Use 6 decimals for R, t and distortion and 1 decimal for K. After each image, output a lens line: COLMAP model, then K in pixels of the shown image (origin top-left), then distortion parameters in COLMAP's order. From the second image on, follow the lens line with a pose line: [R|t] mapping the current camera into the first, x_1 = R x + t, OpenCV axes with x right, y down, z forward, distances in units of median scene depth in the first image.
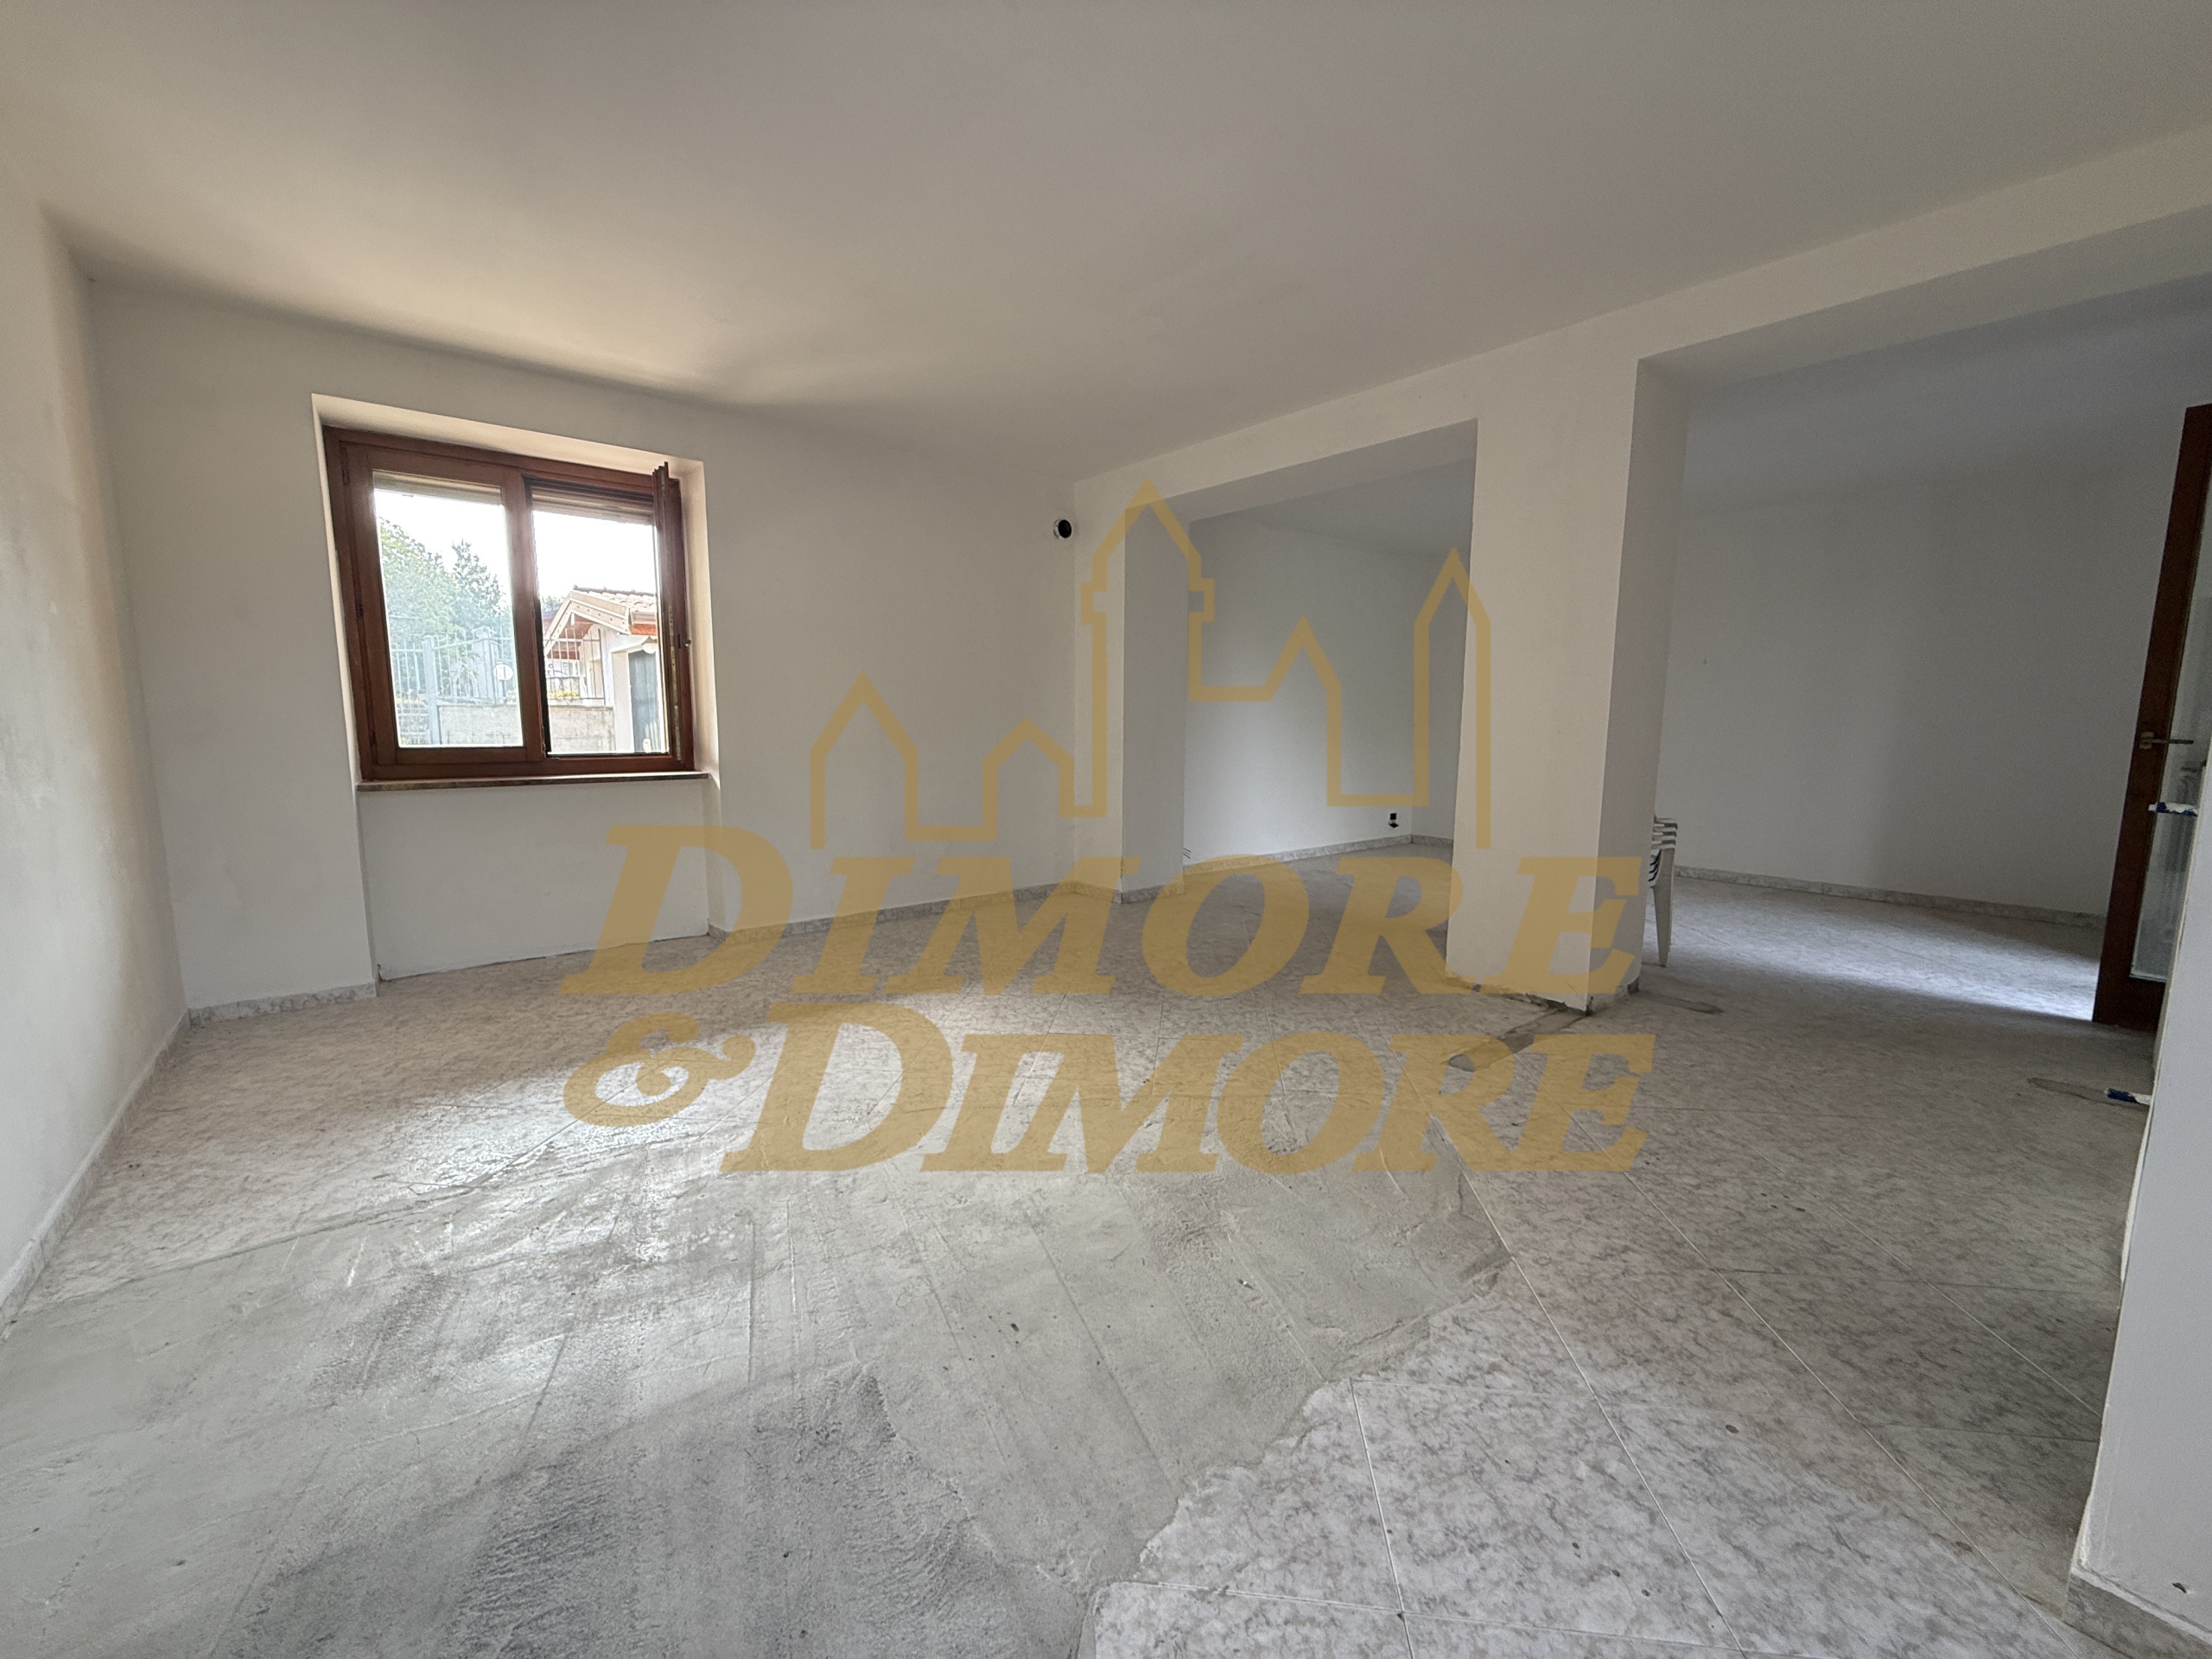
lens RADIAL K [[874.2, 0, 1116.1], [0, 874.2, 824.2], [0, 0, 1]] dist [0.002082, 0.000181]
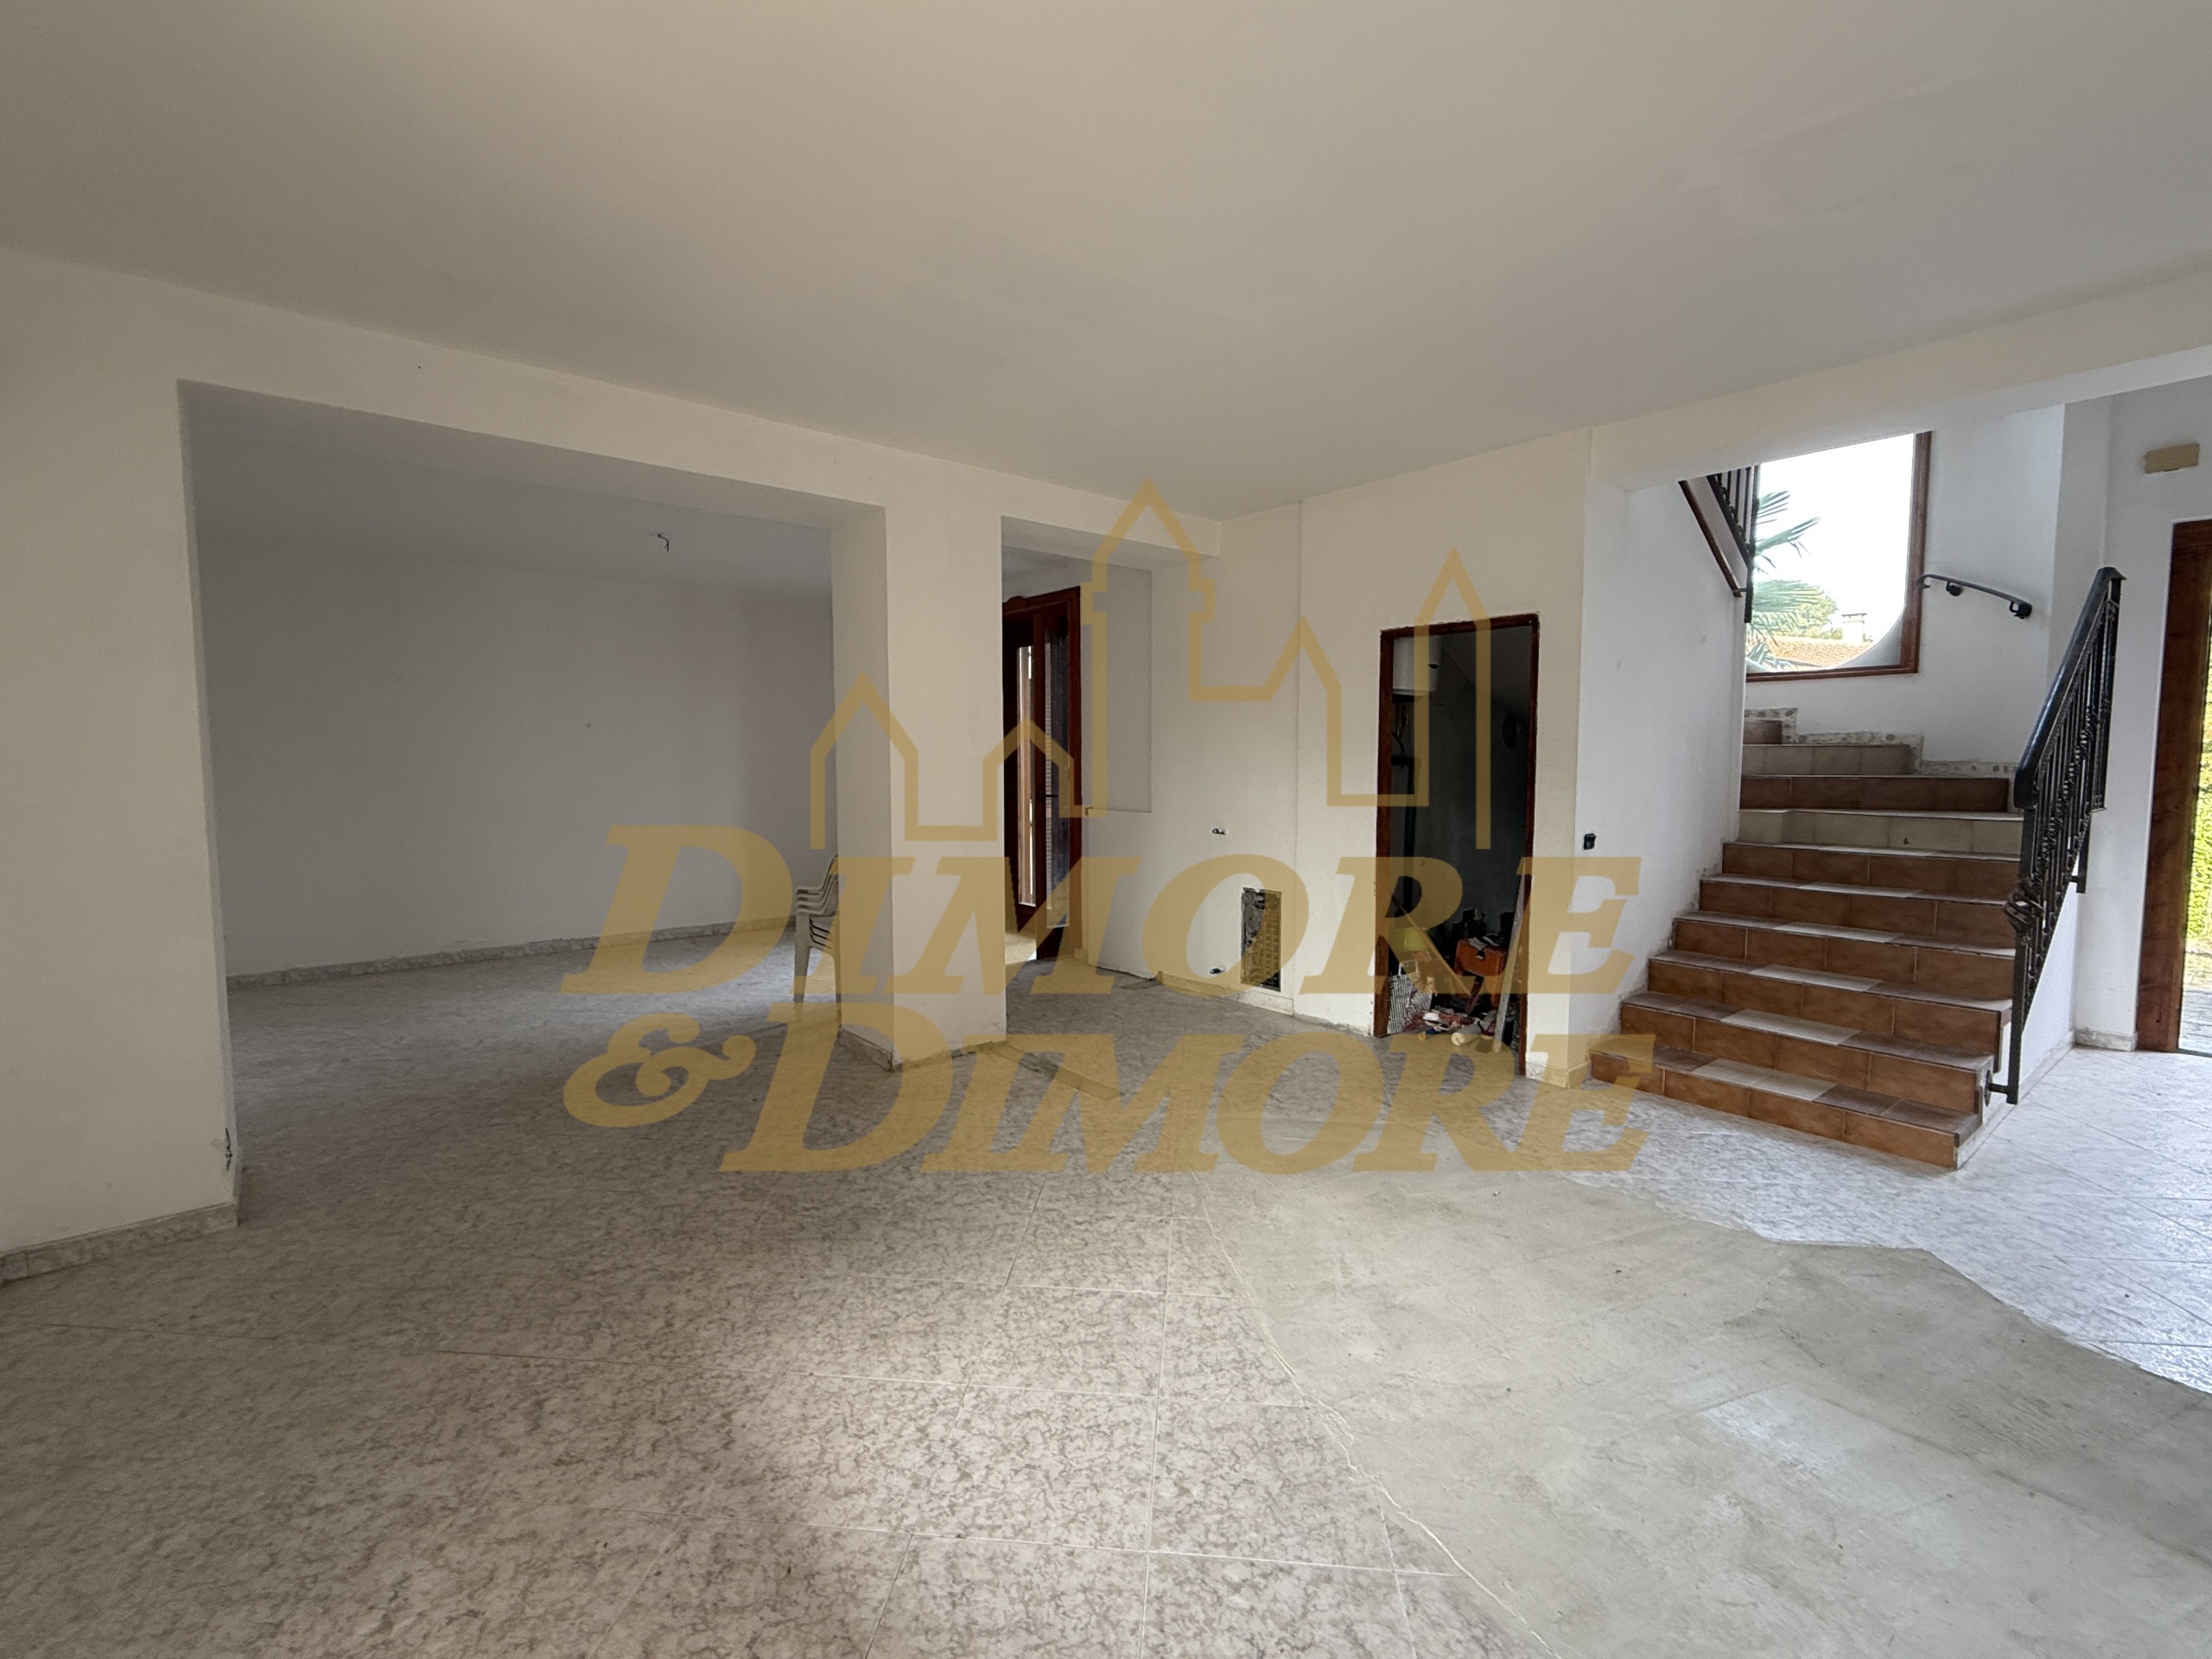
lens RADIAL K [[959.7, 0, 1104.3], [0, 959.7, 831.2], [0, 0, 1]] dist [0.000094, 0.000245]
pose [[0.018793, -0.079867, 0.996628, -1.354440], [0.126015, 0.989045, 0.076883, -0.279110], [-0.991850, 0.124146, 0.028651, 1.436977]]
